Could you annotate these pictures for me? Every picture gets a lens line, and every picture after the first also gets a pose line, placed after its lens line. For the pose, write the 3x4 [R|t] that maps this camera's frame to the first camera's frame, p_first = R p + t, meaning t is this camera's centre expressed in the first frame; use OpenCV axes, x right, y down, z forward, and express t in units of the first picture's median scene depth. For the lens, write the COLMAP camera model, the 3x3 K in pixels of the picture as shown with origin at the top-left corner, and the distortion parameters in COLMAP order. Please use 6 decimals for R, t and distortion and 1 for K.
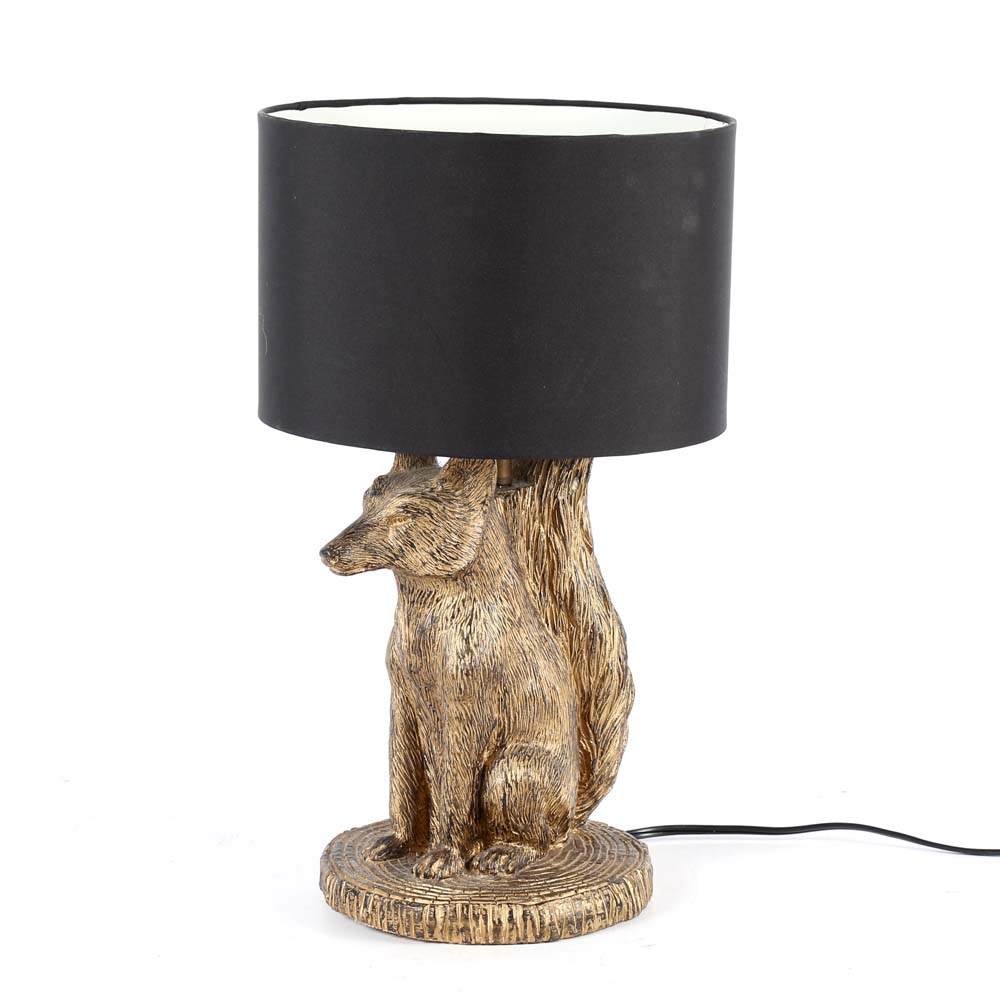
lens RADIAL K [[3570.5, 0, 500.0], [0, 3570.5, 500.0], [0, 0, 1]] dist [0.427917, 0.849983]
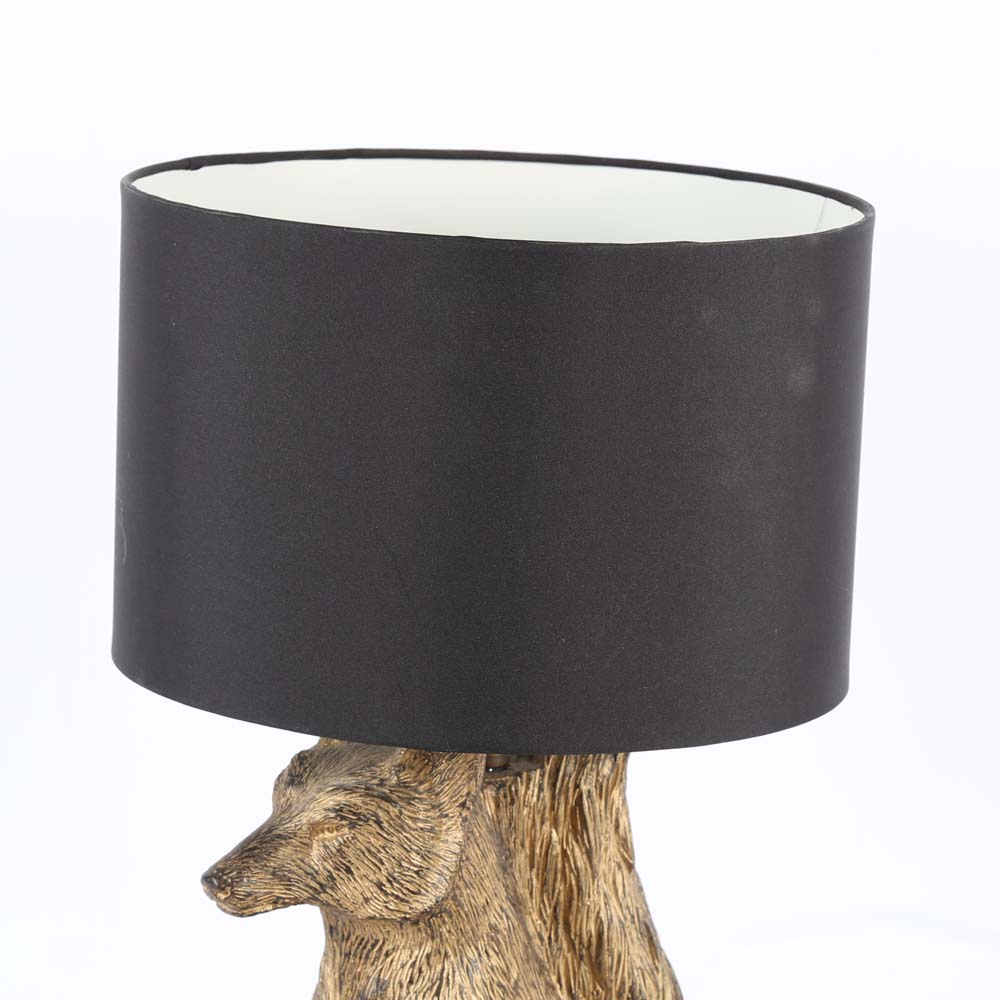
lens RADIAL K [[4351.5, 0, 480.8], [0, 4351.5, 498.4], [0, 0, 1]] dist [0.652657, -0.759382]
pose [[0.999765, 0.021183, -0.004626, 0.000954], [-0.021166, 0.999769, 0.003854, -0.055527], [0.004706, -0.003756, 0.999982, 0.224152]]
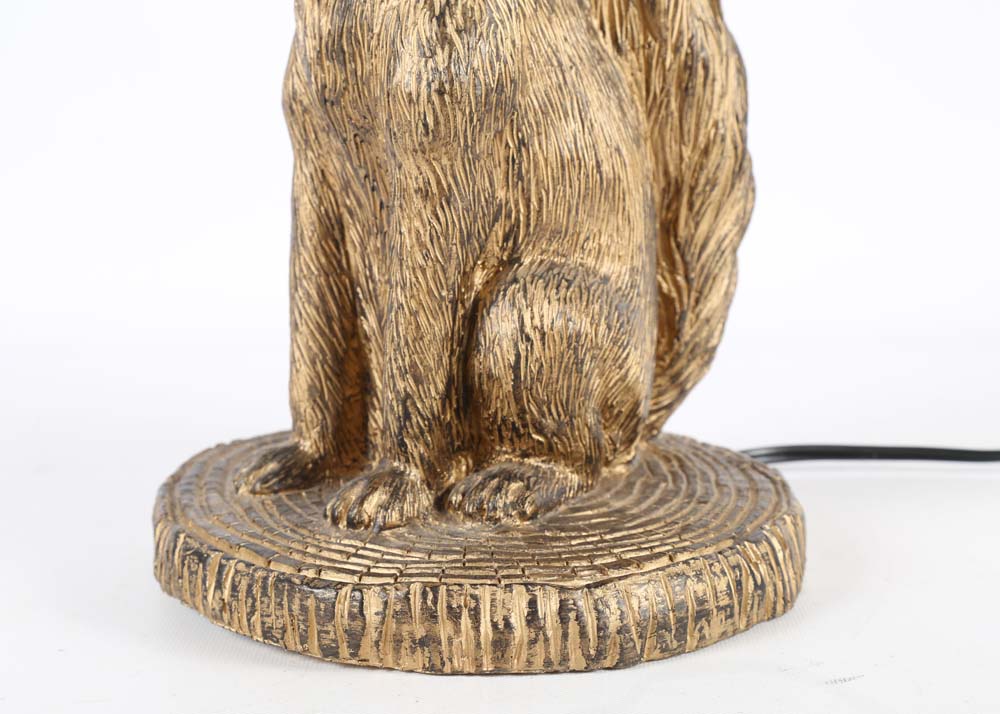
lens RADIAL K [[1842.7, 0, 500.0], [0, 1842.7, 357.0], [0, 0, 1]] dist [0.147035, -0.000830]
pose [[0.999935, 0.008655, 0.007479, -0.002932], [-0.008667, 0.999961, 0.001550, 0.081982], [-0.007465, -0.001615, 0.999971, 0.752979]]
